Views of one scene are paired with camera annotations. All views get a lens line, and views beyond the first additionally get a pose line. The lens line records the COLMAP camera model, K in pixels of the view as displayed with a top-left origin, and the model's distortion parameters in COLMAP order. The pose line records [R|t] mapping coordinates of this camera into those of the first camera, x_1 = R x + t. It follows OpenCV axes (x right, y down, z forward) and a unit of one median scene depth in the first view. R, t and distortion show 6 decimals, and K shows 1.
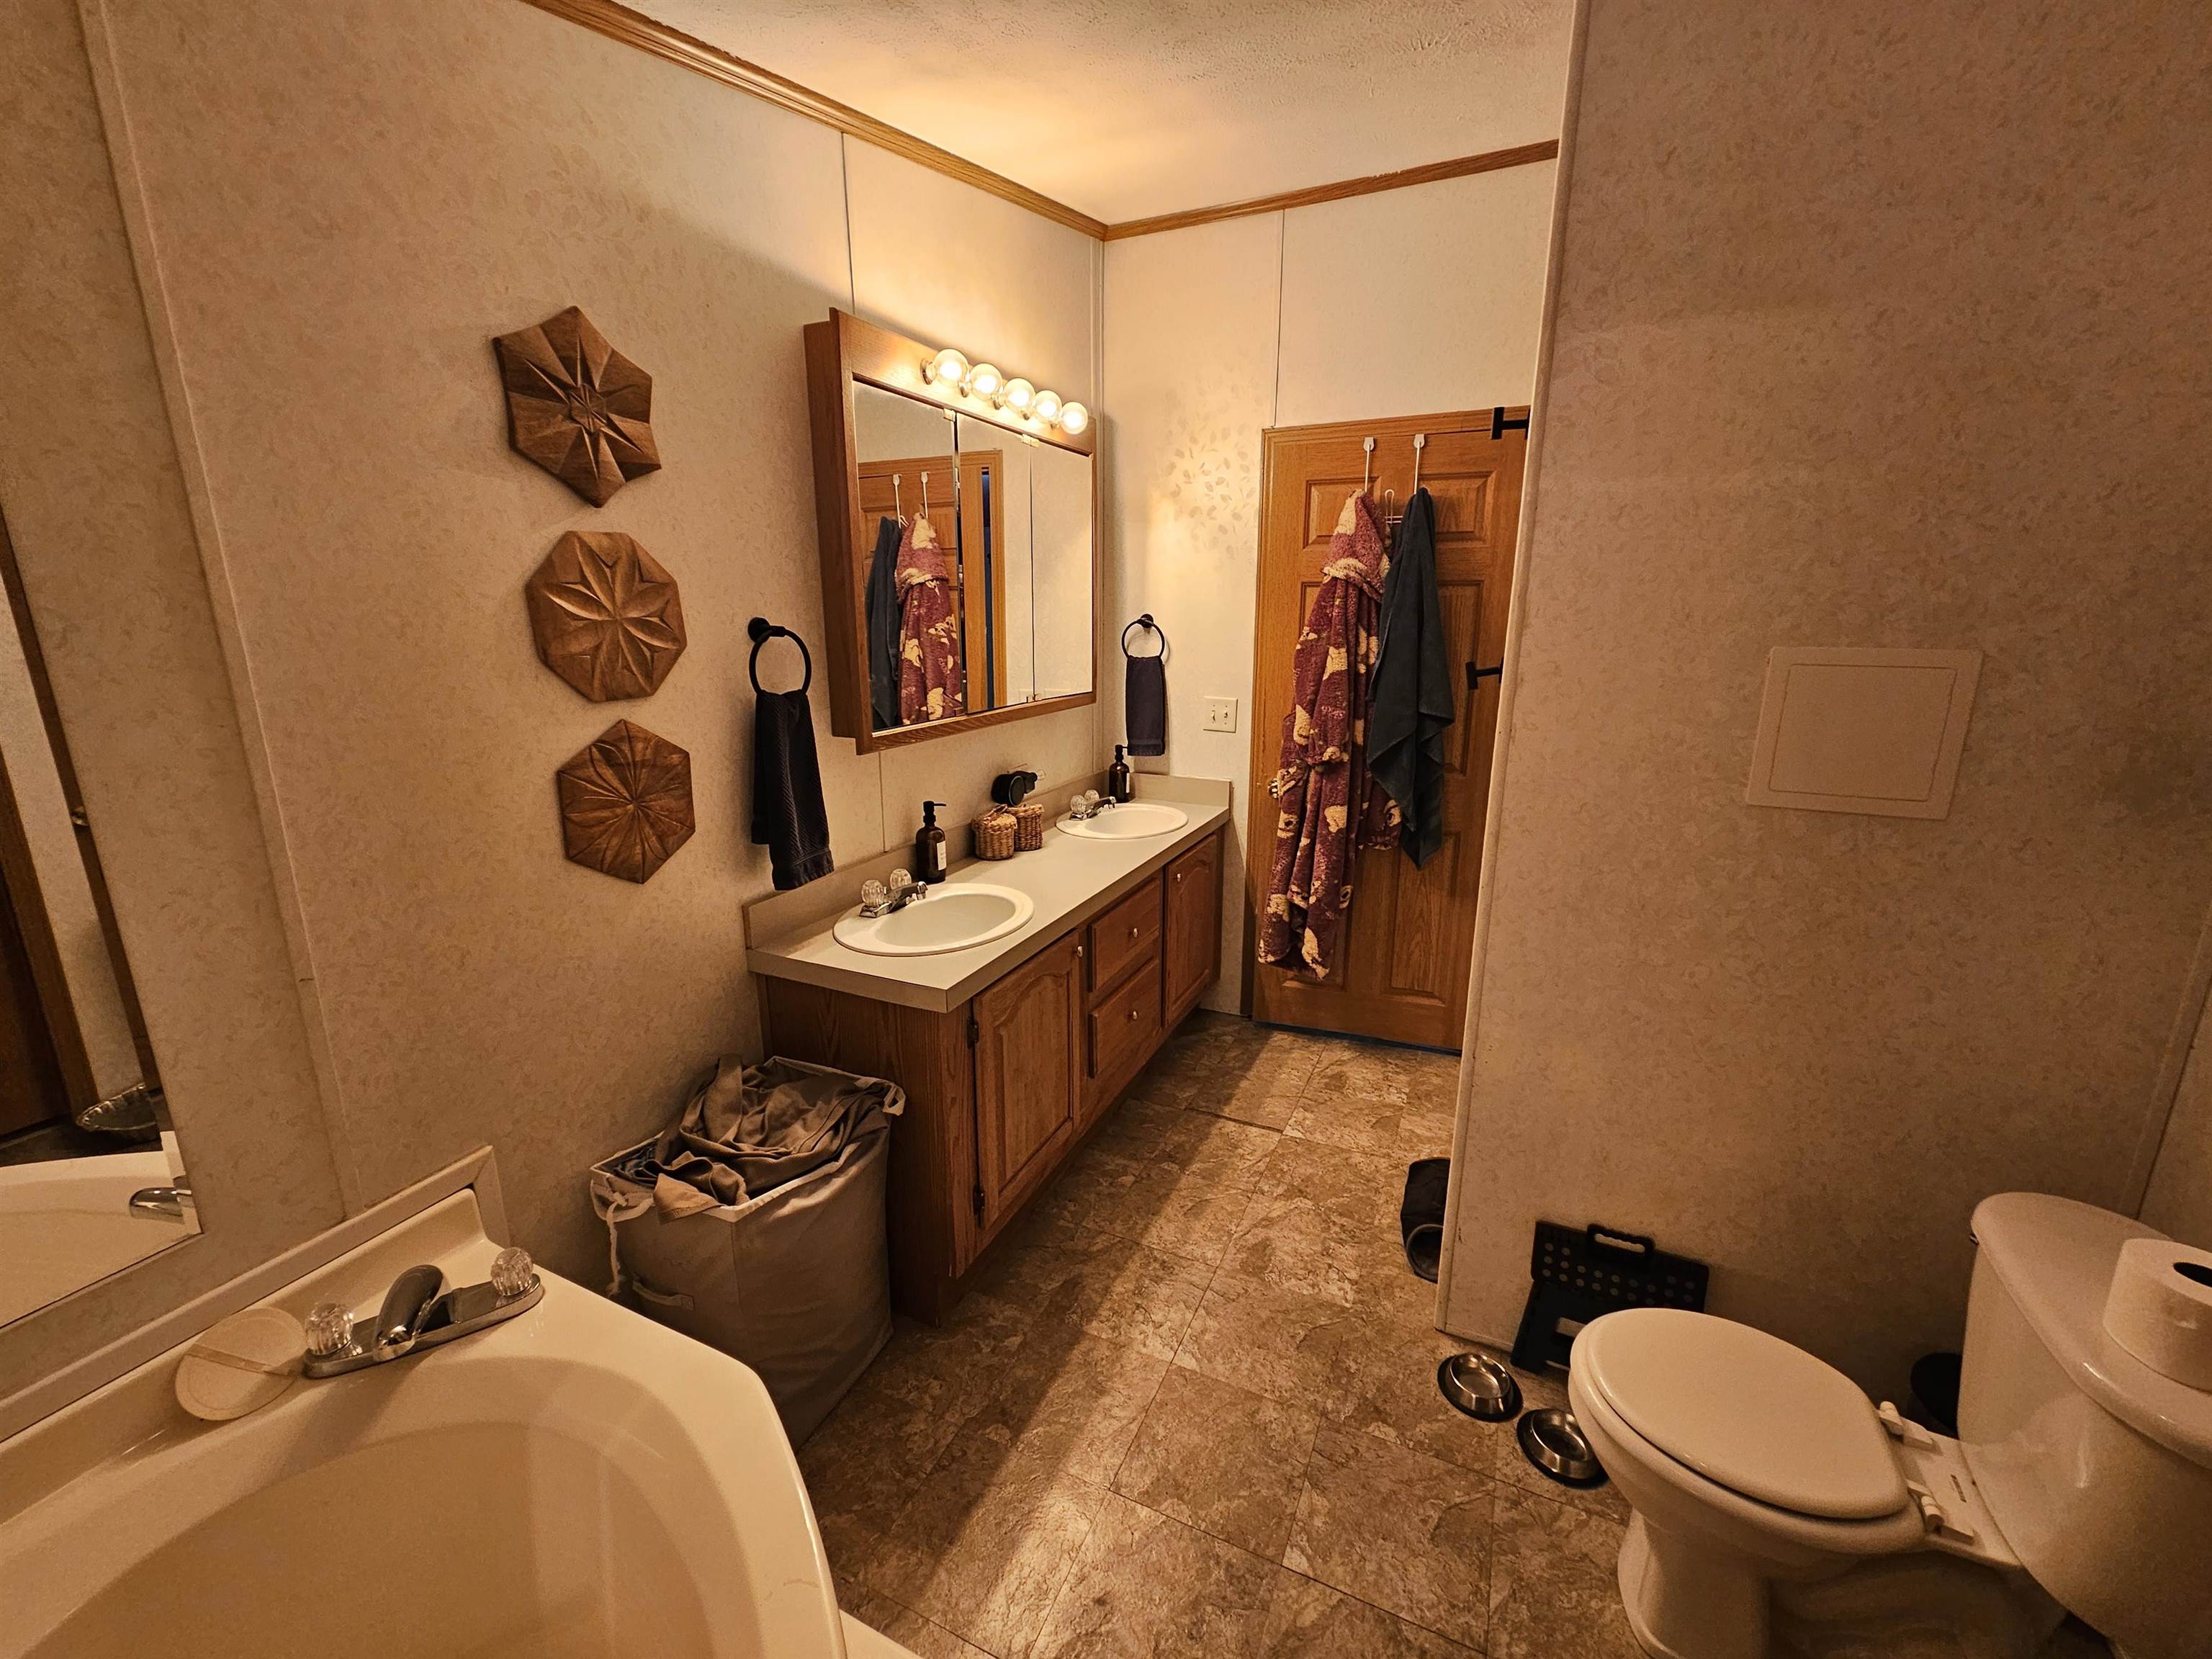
lens RADIAL K [[905.9, 0, 1098.6], [0, 905.9, 826.1], [0, 0, 1]] dist [0.004599, -0.000842]
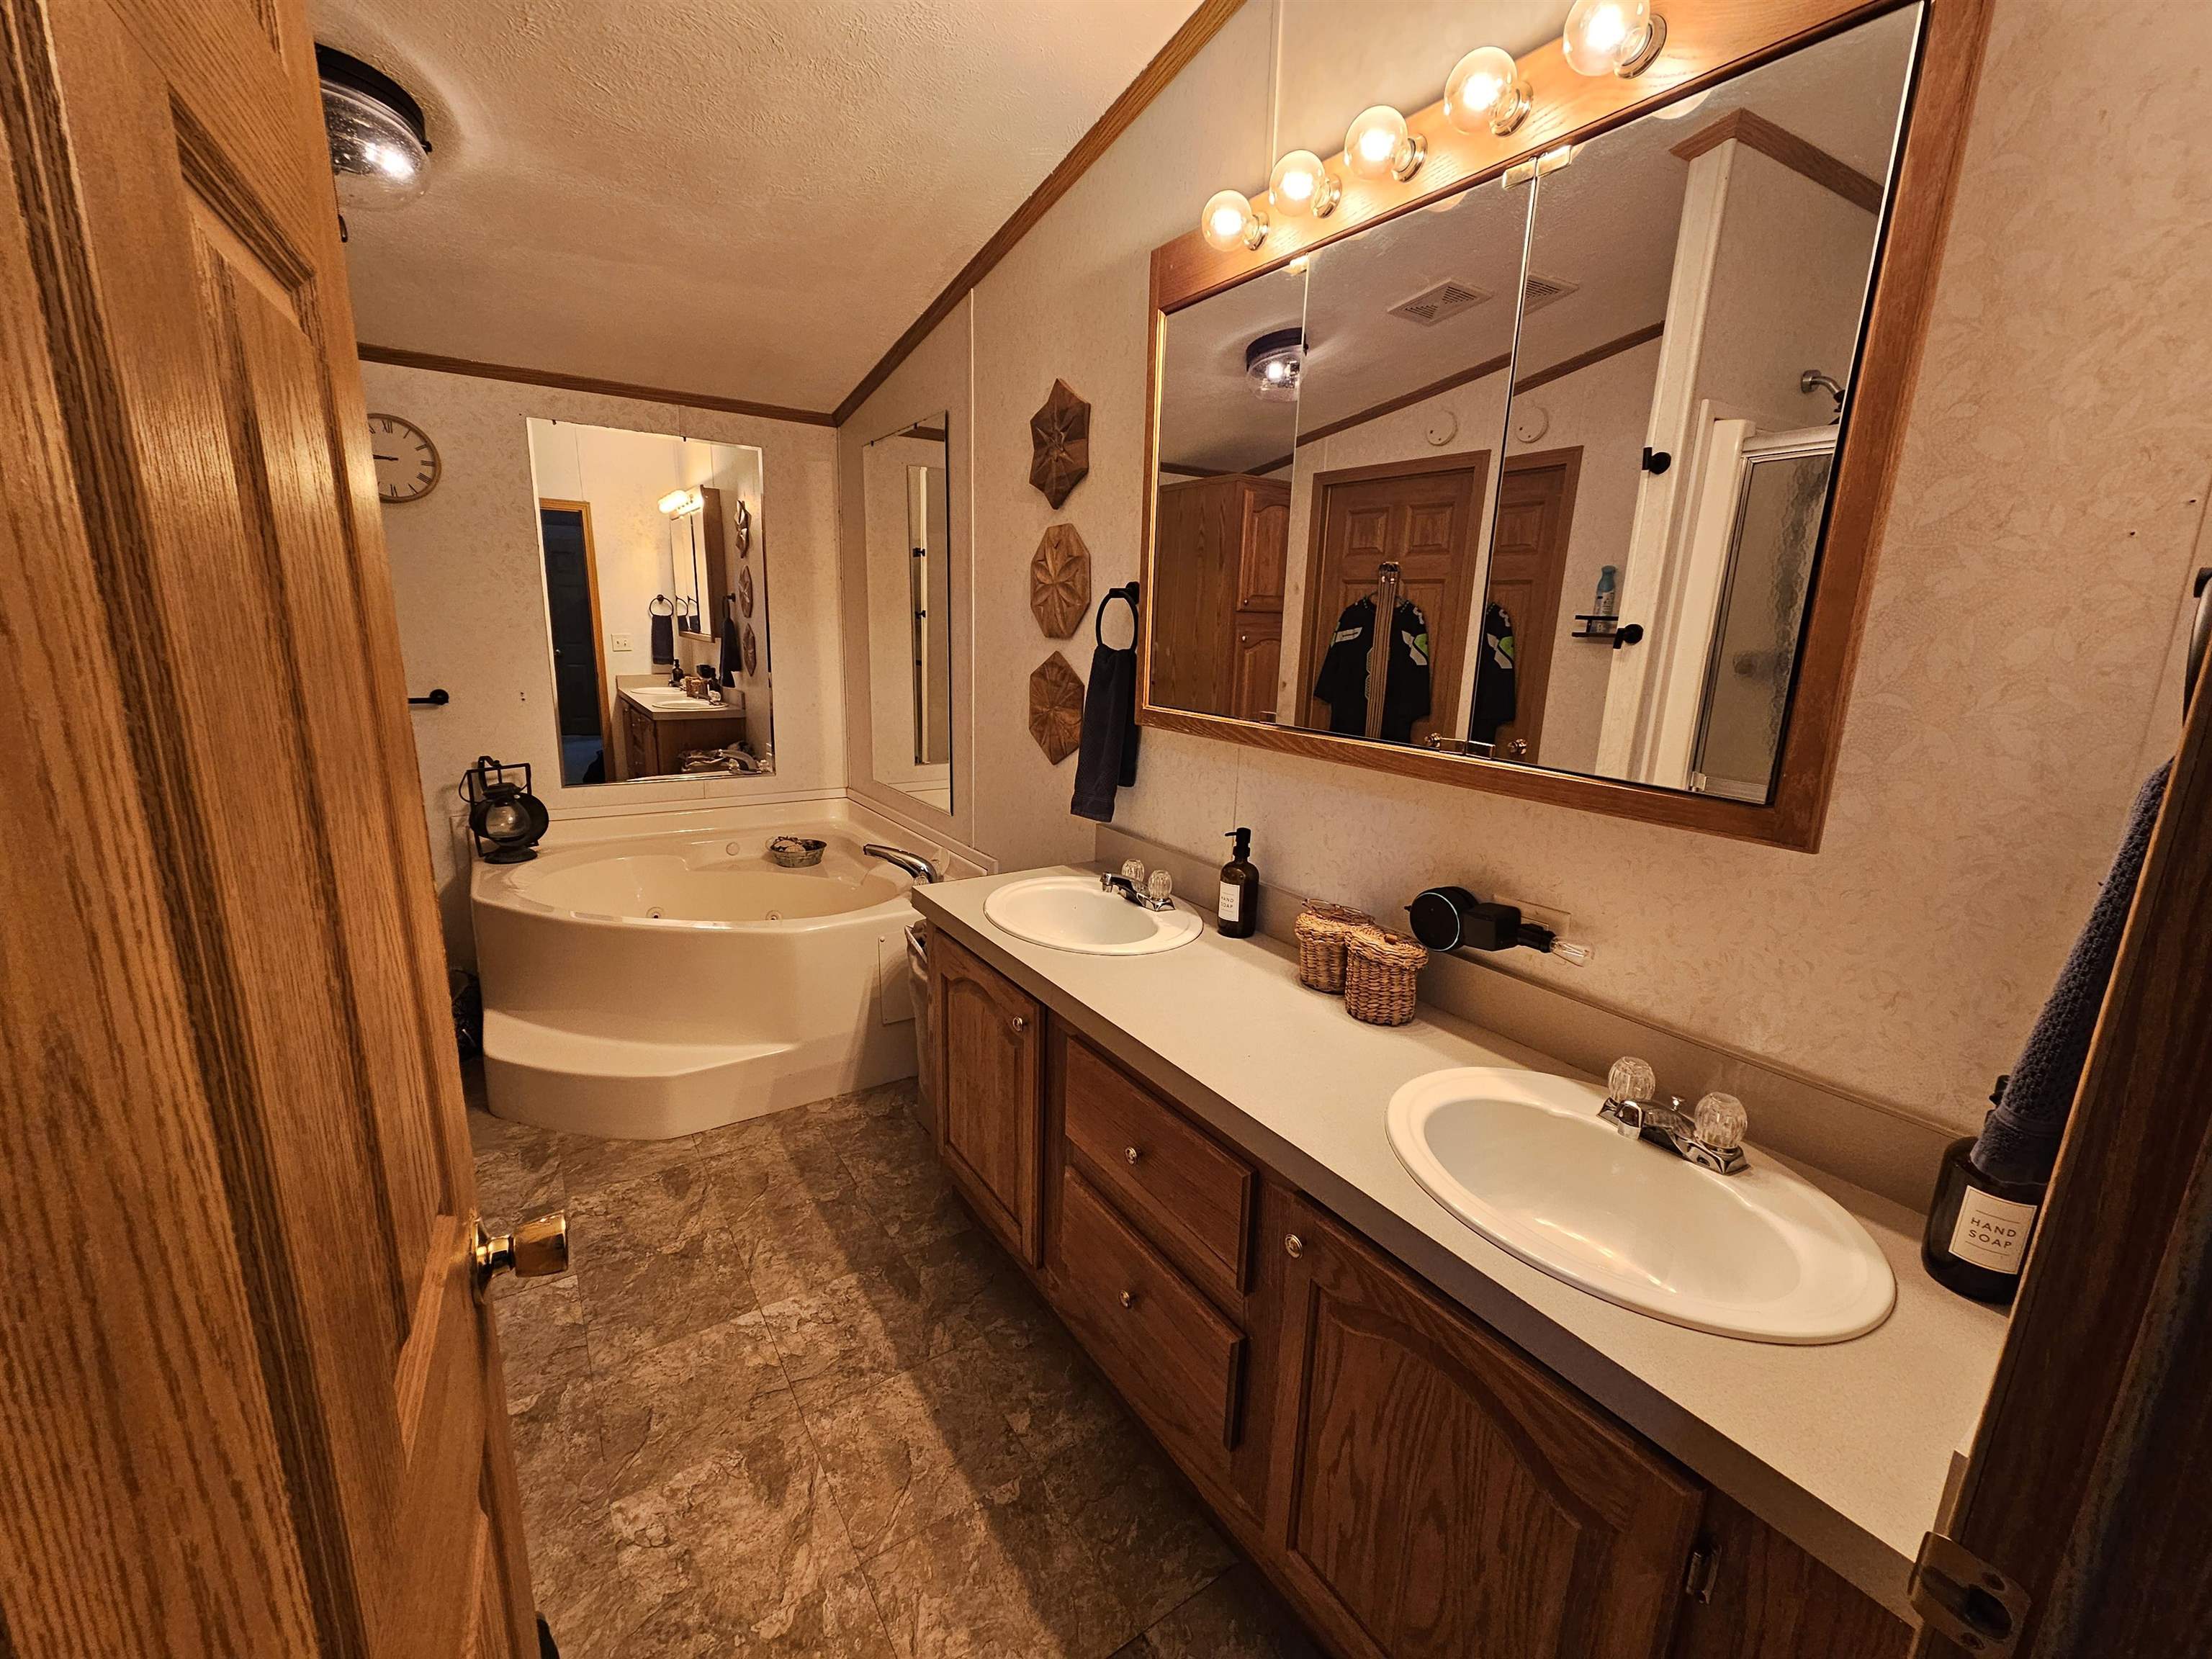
lens RADIAL K [[905.9, 0, 1096.0], [0, 905.9, 823.4], [0, 0, 1]] dist [0.004599, -0.000842]
pose [[-0.519800, 0.178534, -0.835424, 0.570106], [-0.227500, 0.913677, 0.336807, -0.290926], [0.823439, 0.365131, -0.434313, 1.399488]]
